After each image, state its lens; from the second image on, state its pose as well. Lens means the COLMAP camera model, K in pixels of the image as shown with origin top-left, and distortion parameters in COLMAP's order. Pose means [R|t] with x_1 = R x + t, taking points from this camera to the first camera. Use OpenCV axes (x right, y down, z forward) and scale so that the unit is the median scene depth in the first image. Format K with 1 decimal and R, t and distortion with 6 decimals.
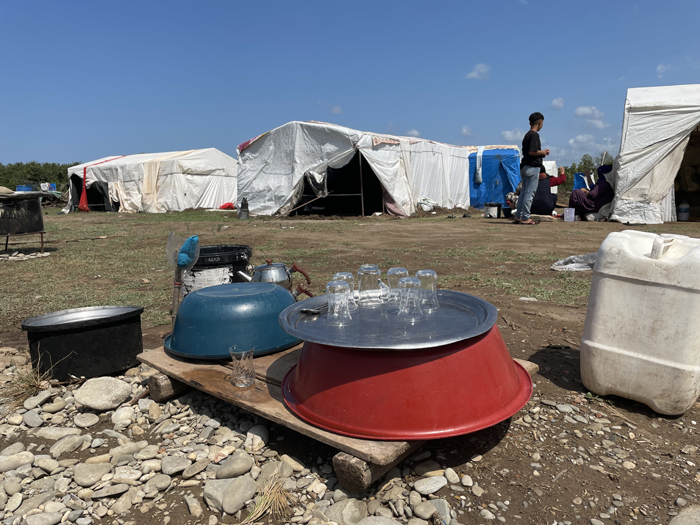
lens RADIAL K [[531.9, 0, 348.5], [0, 531.9, 261.1], [0, 0, 1]] dist [0.060910, -0.081983]
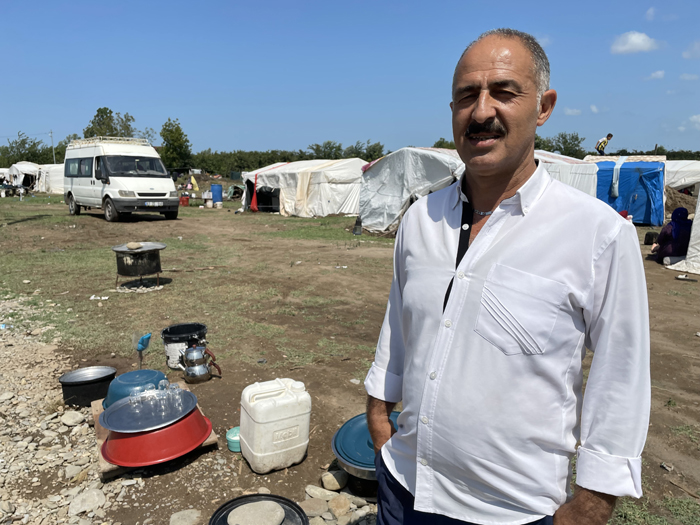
lens RADIAL K [[531.9, 0, 348.5], [0, 531.9, 261.1], [0, 0, 1]] dist [0.060910, -0.081983]
pose [[0.944065, 0.060773, -0.324110, 0.110066], [-0.049971, 0.997886, 0.041554, -0.046832], [0.325950, -0.023034, 0.945106, -0.063106]]
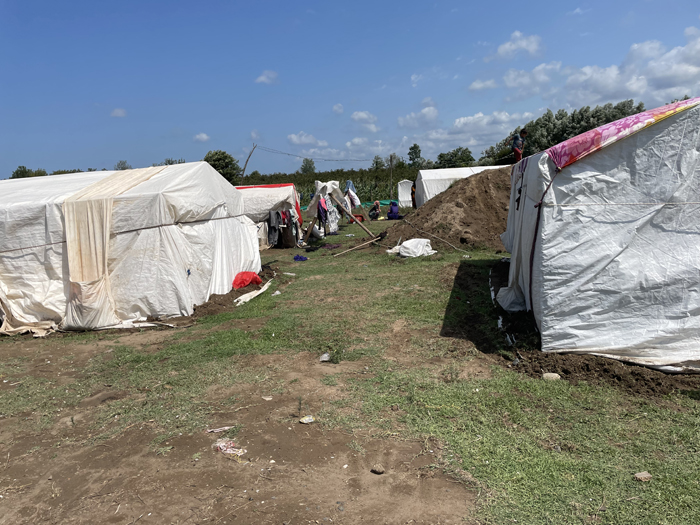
lens RADIAL K [[531.9, 0, 348.5], [0, 531.9, 261.1], [0, 0, 1]] dist [0.060910, -0.081983]
pose [[0.928173, -0.101801, 0.357956, -0.338565], [0.104742, 0.994436, 0.011219, -0.125137], [-0.357106, 0.027080, 0.933671, 0.557693]]
